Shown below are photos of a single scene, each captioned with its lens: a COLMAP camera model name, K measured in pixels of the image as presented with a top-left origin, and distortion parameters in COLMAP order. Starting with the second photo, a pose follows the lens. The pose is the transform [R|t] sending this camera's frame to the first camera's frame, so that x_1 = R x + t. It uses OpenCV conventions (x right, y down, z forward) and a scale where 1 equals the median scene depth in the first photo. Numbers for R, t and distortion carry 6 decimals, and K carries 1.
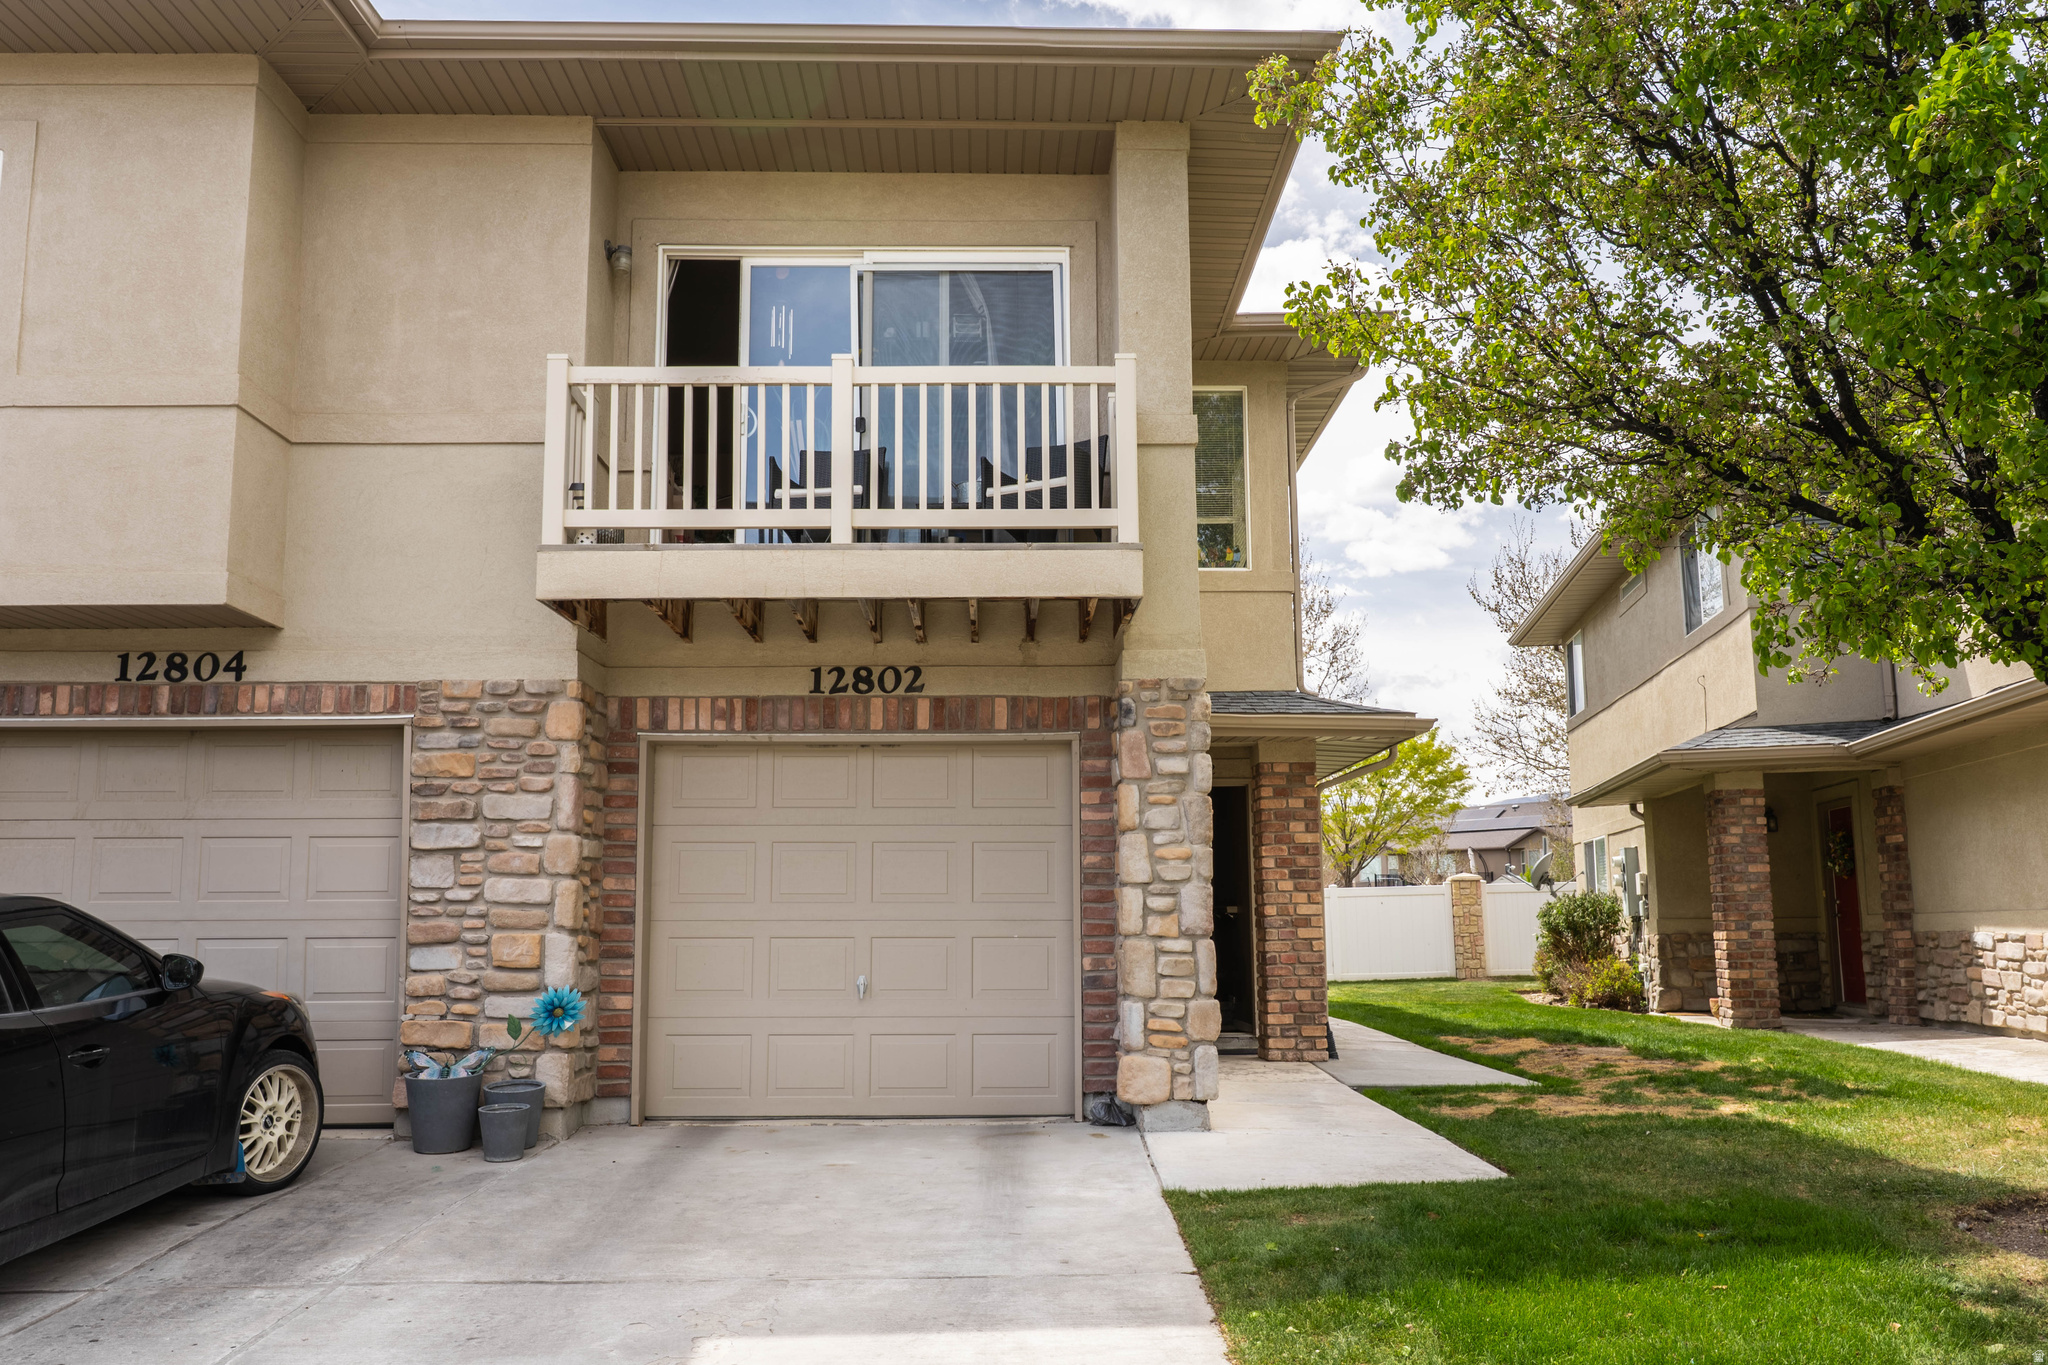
lens RADIAL K [[1535.7, 0, 1024.0], [0, 1535.7, 682.5], [0, 0, 1]] dist [0.012385, -0.001912]
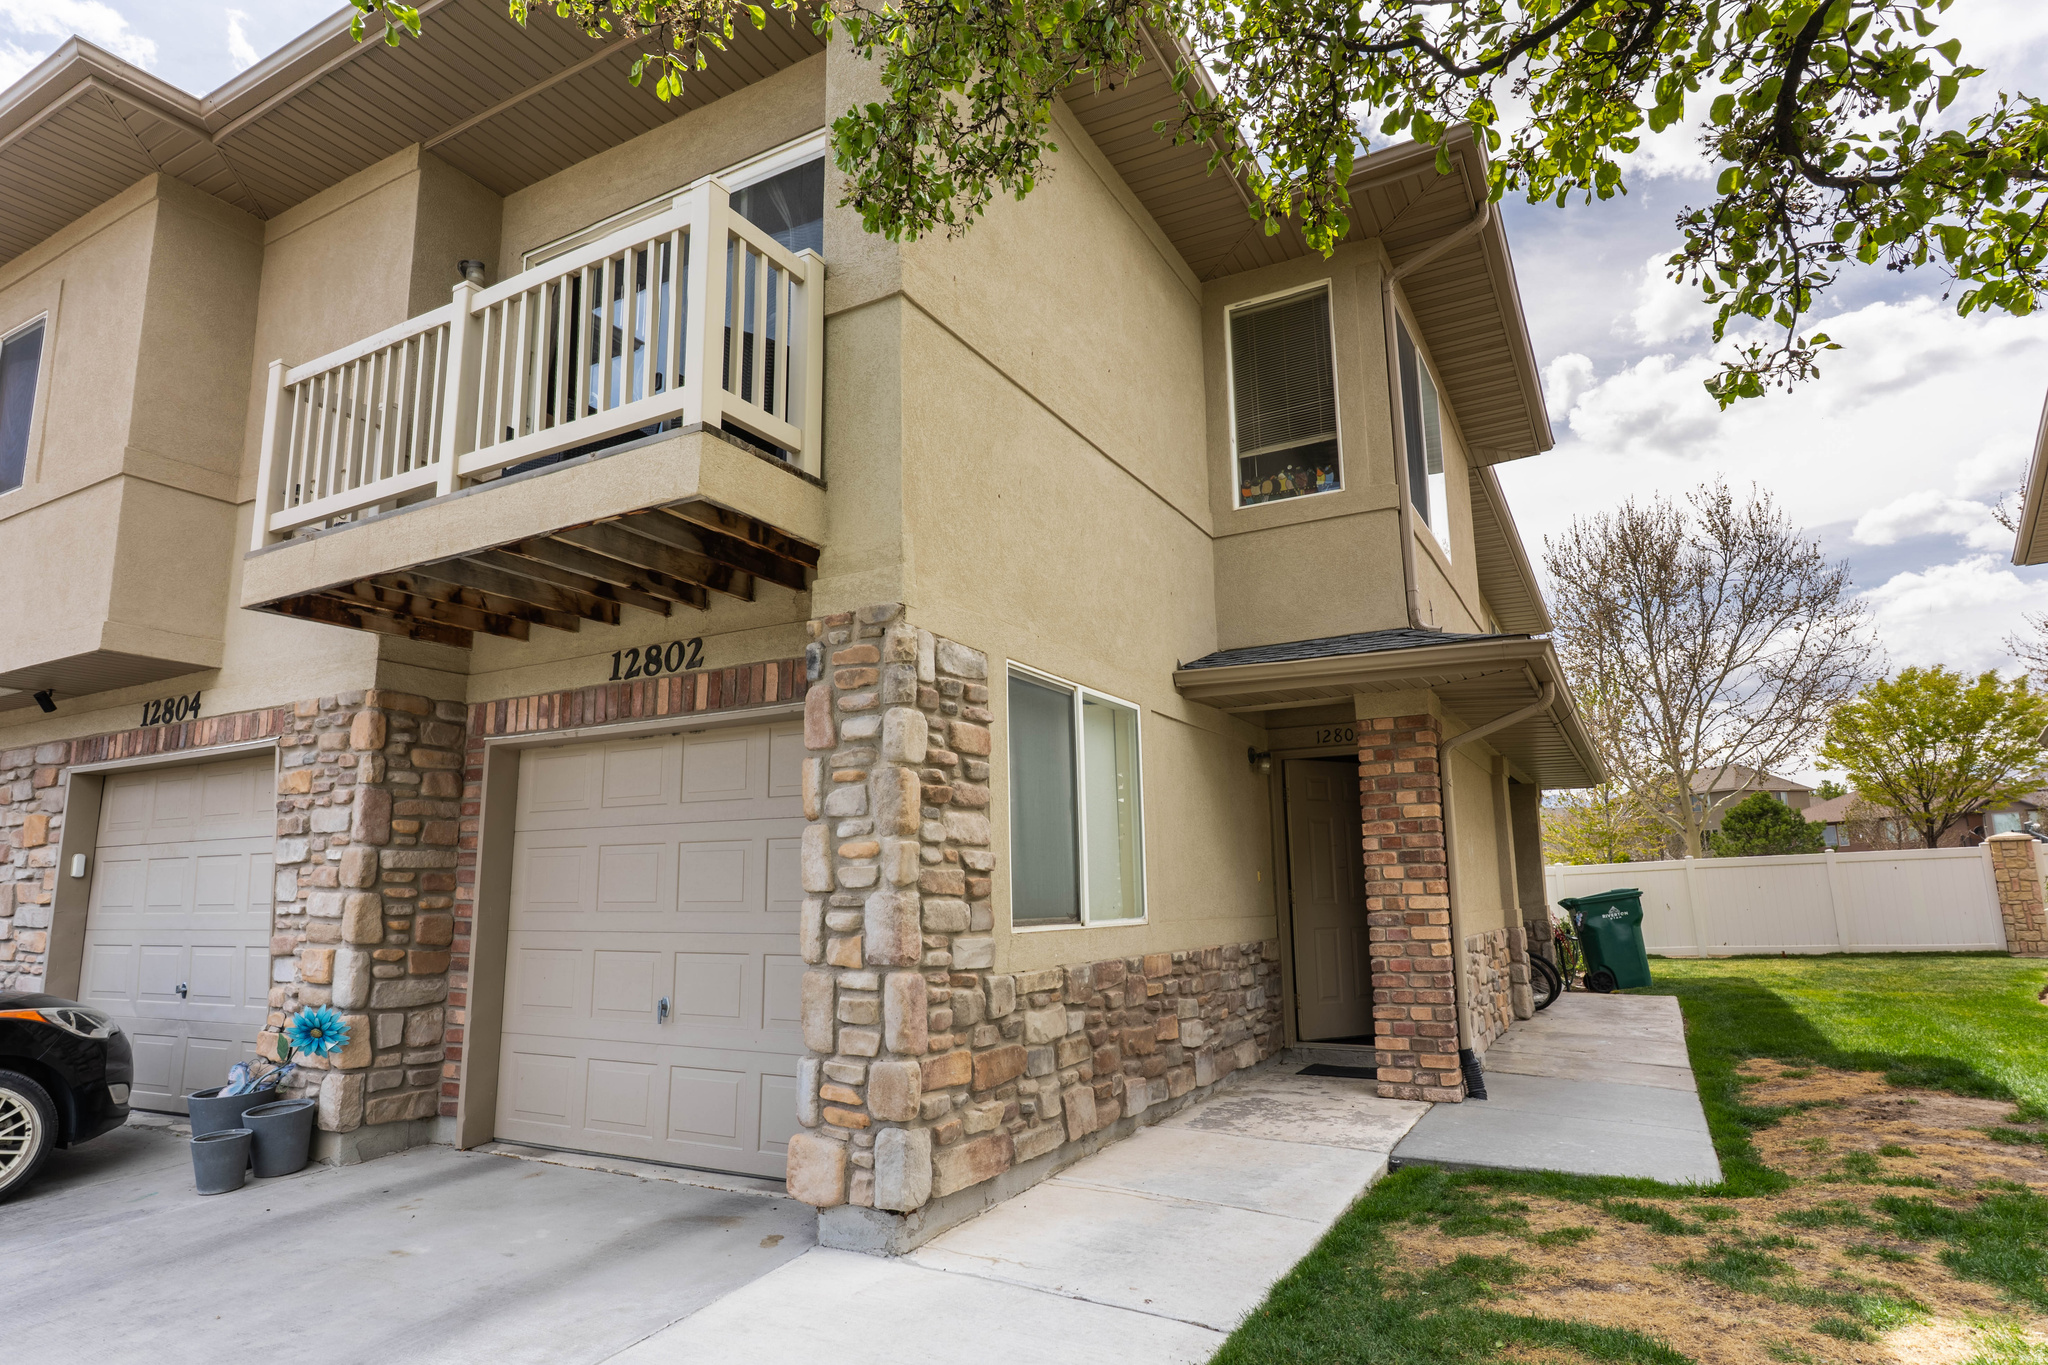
lens RADIAL K [[1126.8, 0, 1024.0], [0, 1126.8, 682.5], [0, 0, 1]] dist [-0.003422, 0.001274]
pose [[0.868544, -0.098096, -0.485808, 0.423558], [0.087518, 0.995169, -0.044479, 0.063069], [0.487824, -0.003885, 0.872933, 0.573649]]
